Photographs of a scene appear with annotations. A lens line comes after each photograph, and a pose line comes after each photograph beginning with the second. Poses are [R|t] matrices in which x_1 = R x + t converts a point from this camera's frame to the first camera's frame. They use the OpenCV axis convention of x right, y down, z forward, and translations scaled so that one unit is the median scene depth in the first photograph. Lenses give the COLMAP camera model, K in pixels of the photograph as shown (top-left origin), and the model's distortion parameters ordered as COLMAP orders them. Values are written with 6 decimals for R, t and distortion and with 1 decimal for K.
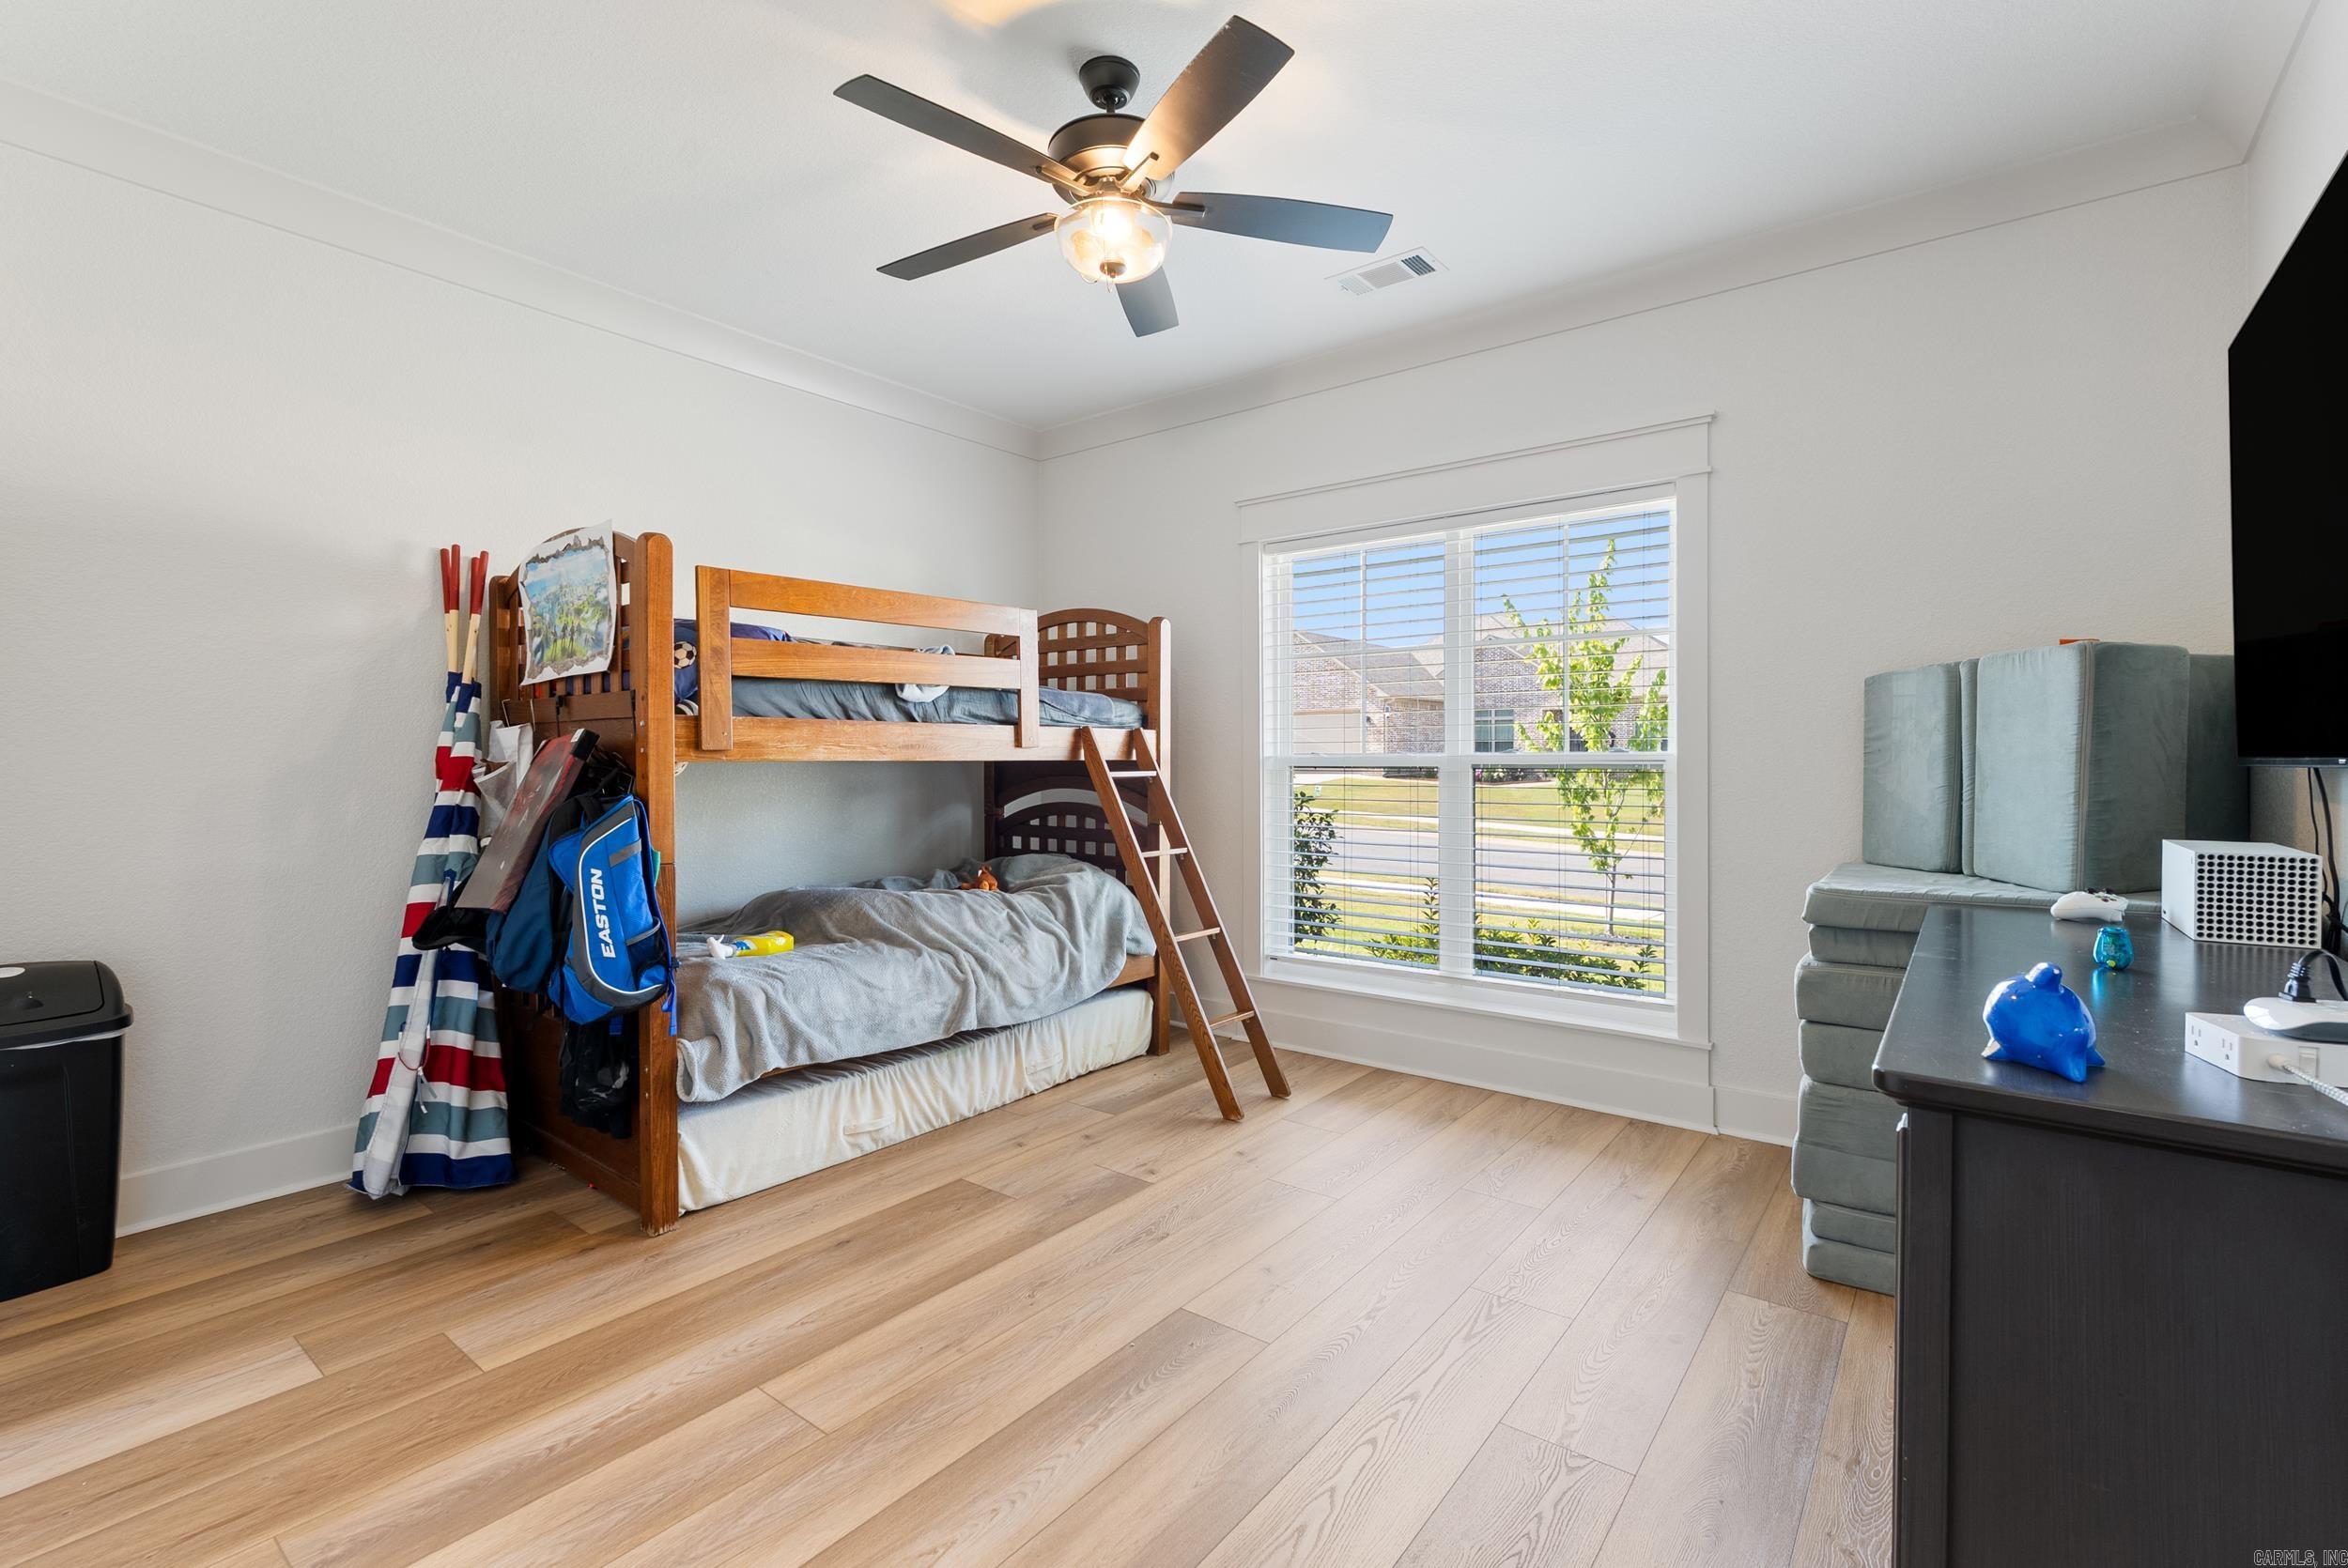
lens RADIAL K [[1039.0, 0, 1174.5], [0, 1039.0, 765.4], [0, 0, 1]] dist [-0.006969, 0.001955]
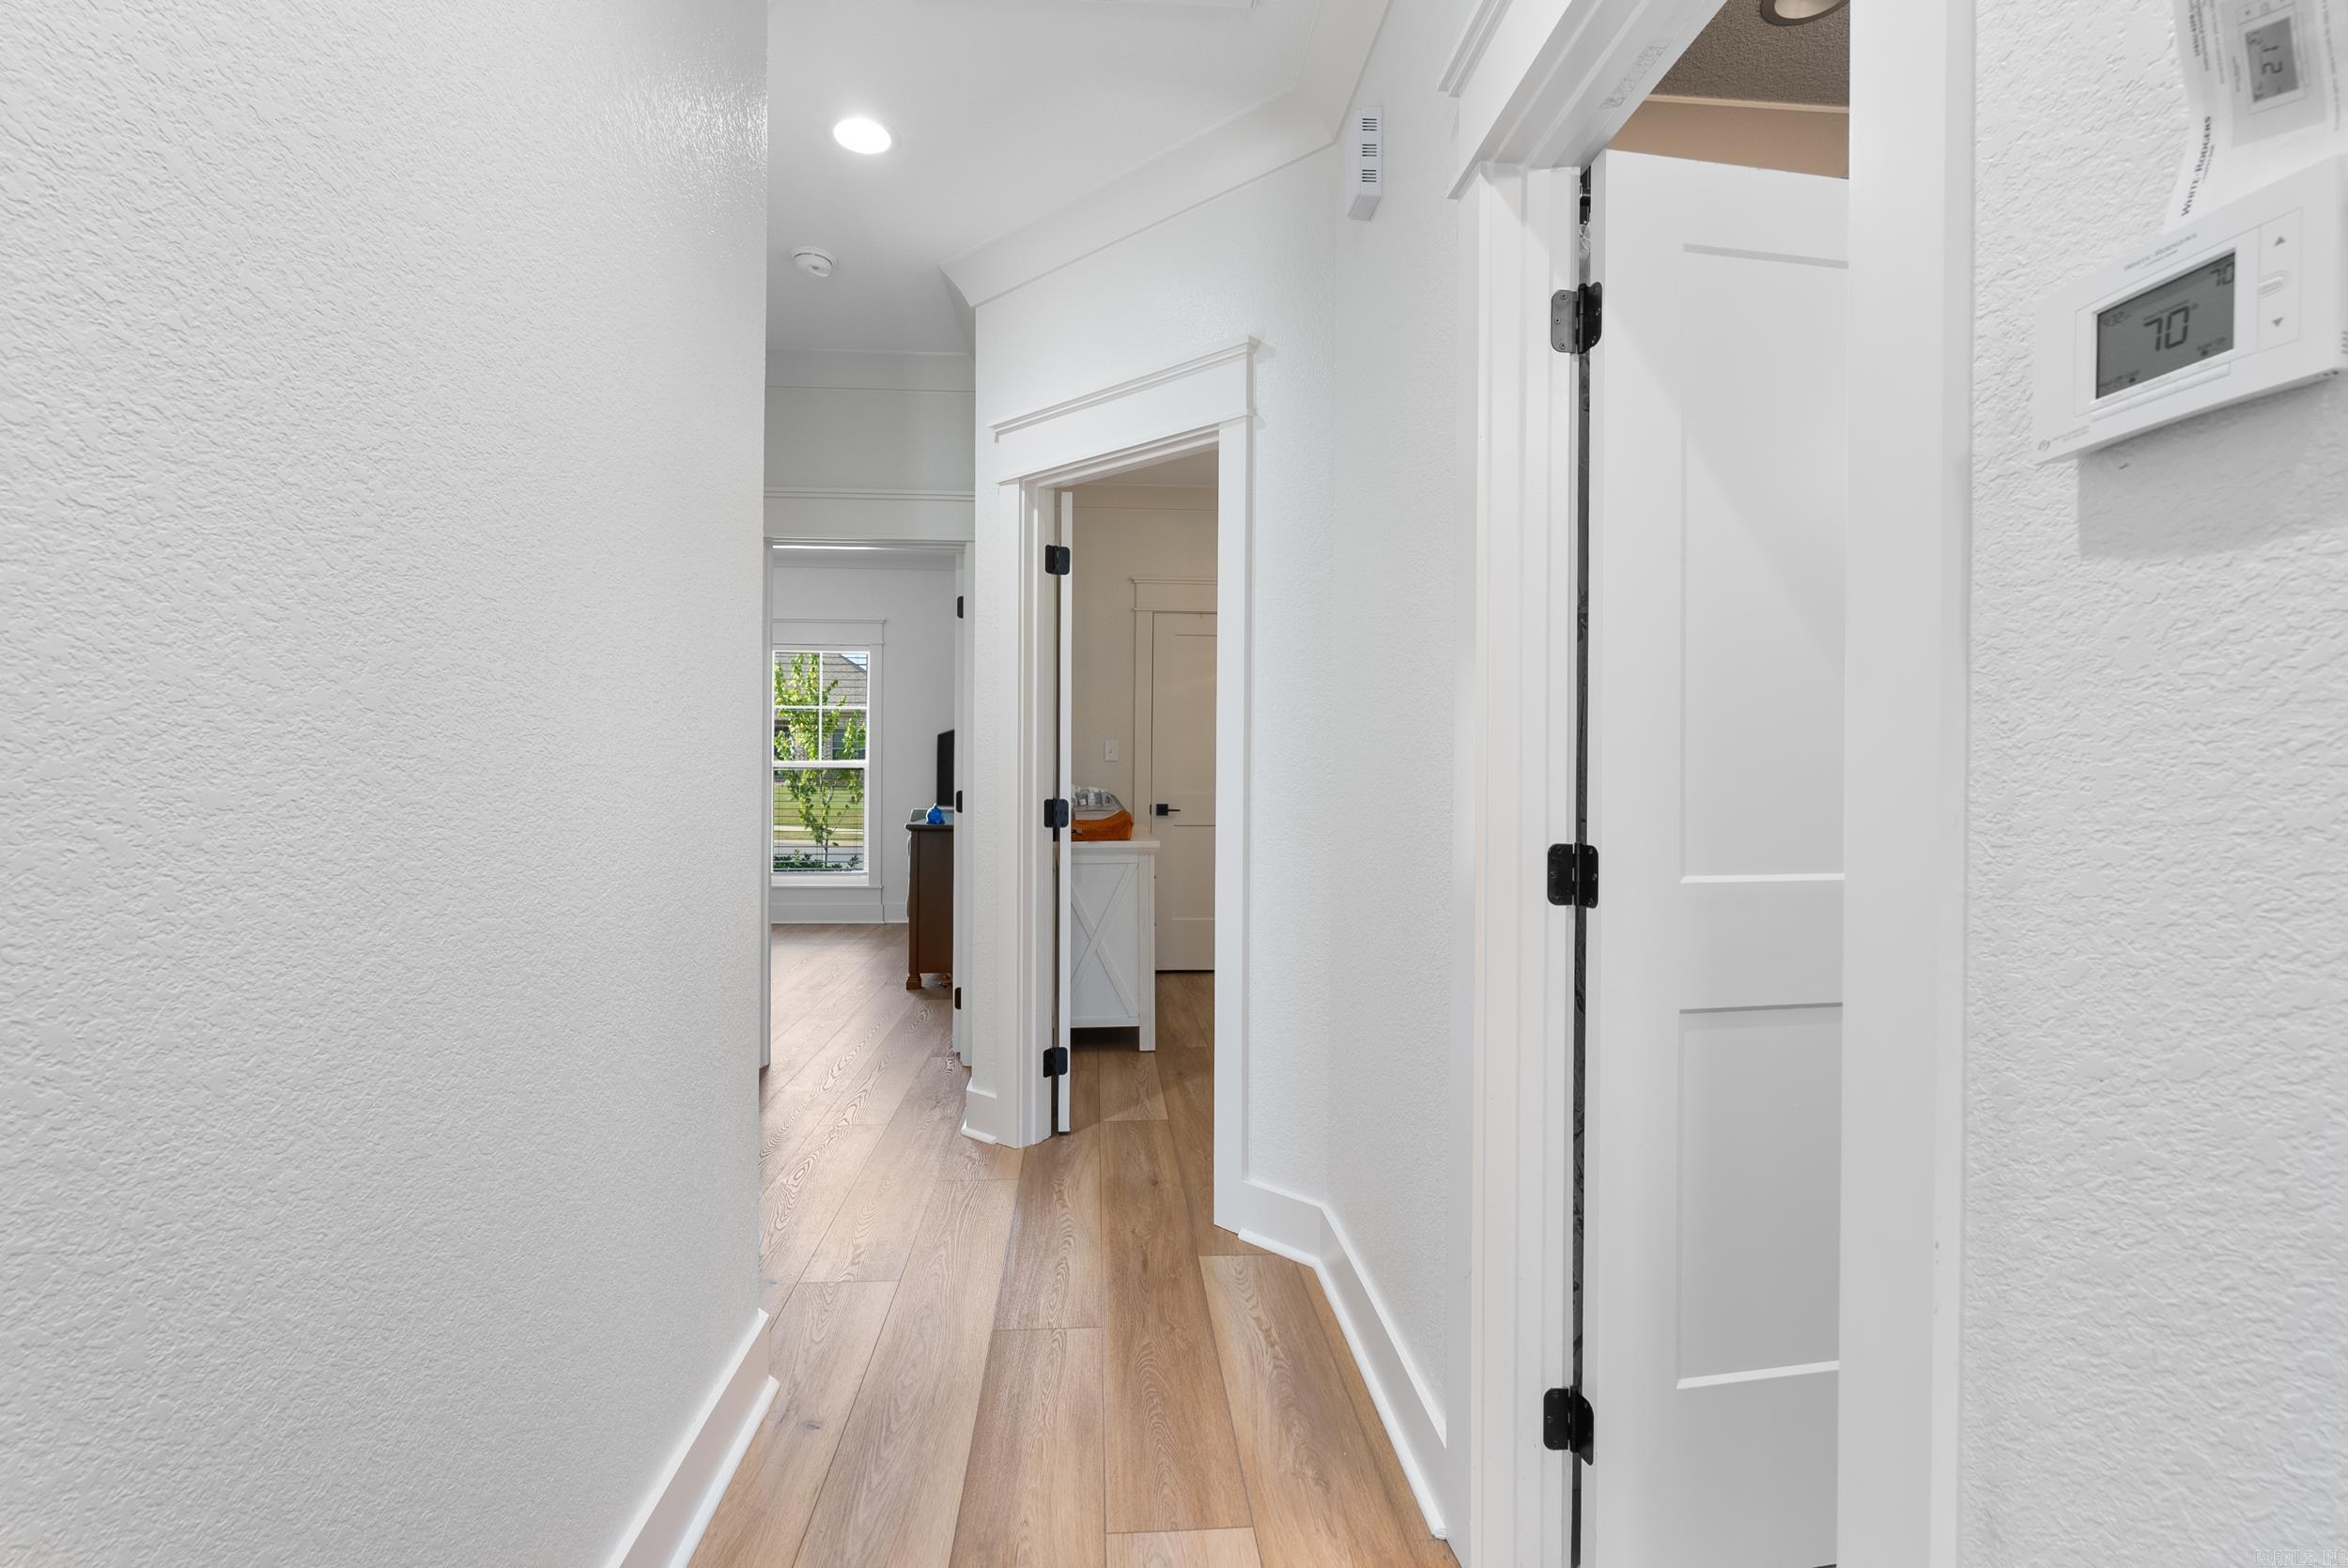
lens RADIAL K [[1039.0, 0, 1174.6], [0, 1039.0, 769.1], [0, 0, 1]] dist [-0.006969, 0.001955]
pose [[0.739152, 0.005085, 0.673520, -0.231977], [-0.002785, 0.999986, -0.004494, 0.004642], [-0.673533, 0.001446, 0.739155, -0.474420]]
